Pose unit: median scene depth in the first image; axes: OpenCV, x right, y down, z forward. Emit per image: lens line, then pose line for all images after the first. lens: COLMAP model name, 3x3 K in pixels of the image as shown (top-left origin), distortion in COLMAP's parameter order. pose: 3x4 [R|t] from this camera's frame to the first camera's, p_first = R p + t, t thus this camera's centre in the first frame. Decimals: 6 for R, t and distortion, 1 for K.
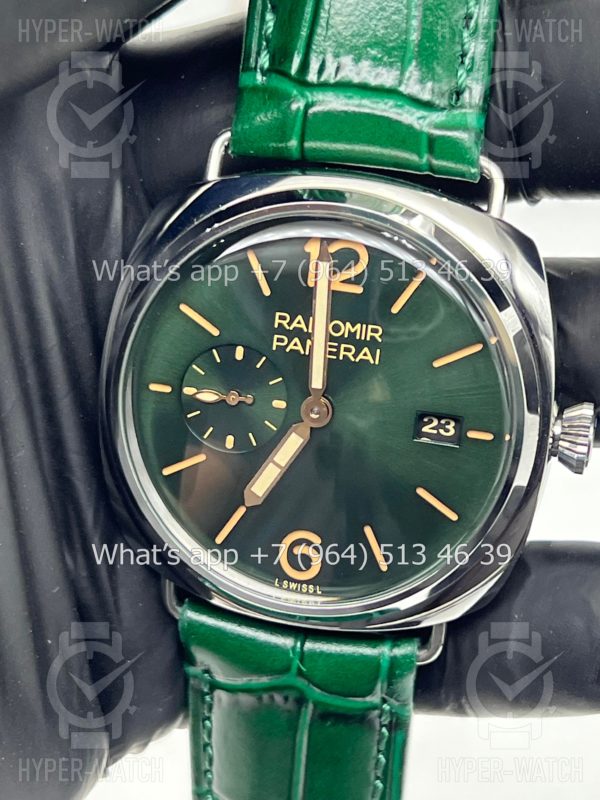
lens RADIAL K [[1772.2, 0, 274.9], [0, 1772.2, 368.6], [0, 0, 1]] dist [0.041261, 0.439955]
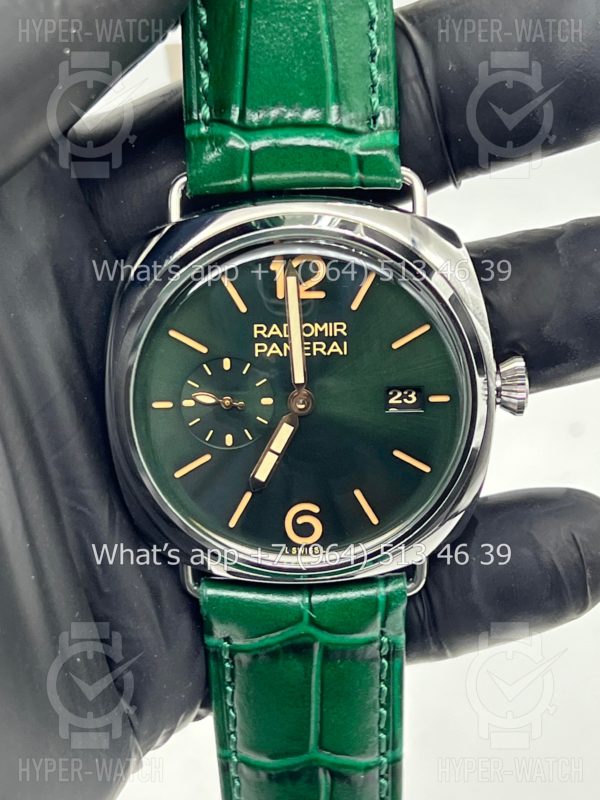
lens RADIAL K [[1772.2, 0, 274.9], [0, 1772.2, 368.6], [0, 0, 1]] dist [0.041261, 0.439955]
pose [[0.972026, -0.168365, 0.163763, -0.182880], [0.163070, 0.985571, 0.045353, -0.054099], [-0.169036, -0.017379, 0.985457, -0.159325]]
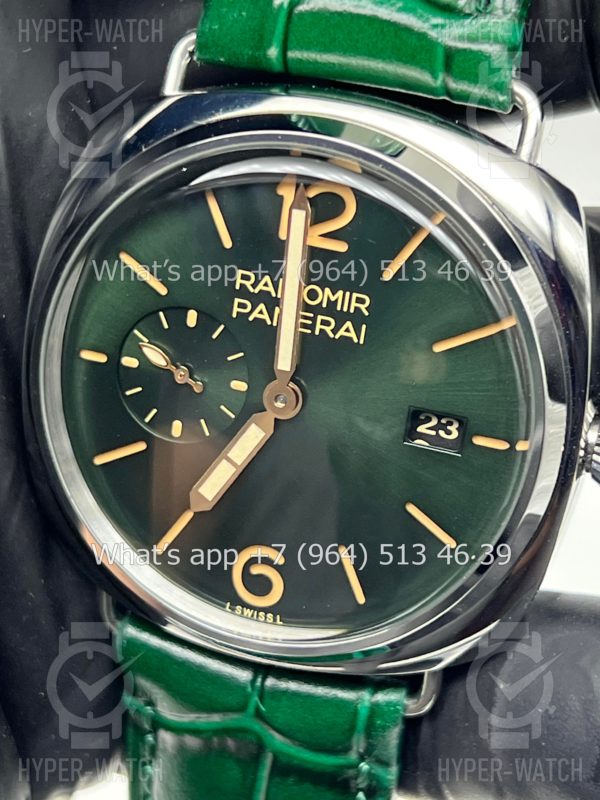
lens RADIAL K [[1772.2, 0, 274.9], [0, 1772.2, 368.6], [0, 0, 1]] dist [0.041261, 0.439955]
pose [[0.995093, 0.053853, -0.083000, 0.084175], [-0.048299, 0.996547, 0.067530, -0.041916], [0.086350, -0.063190, 0.994259, 0.220910]]
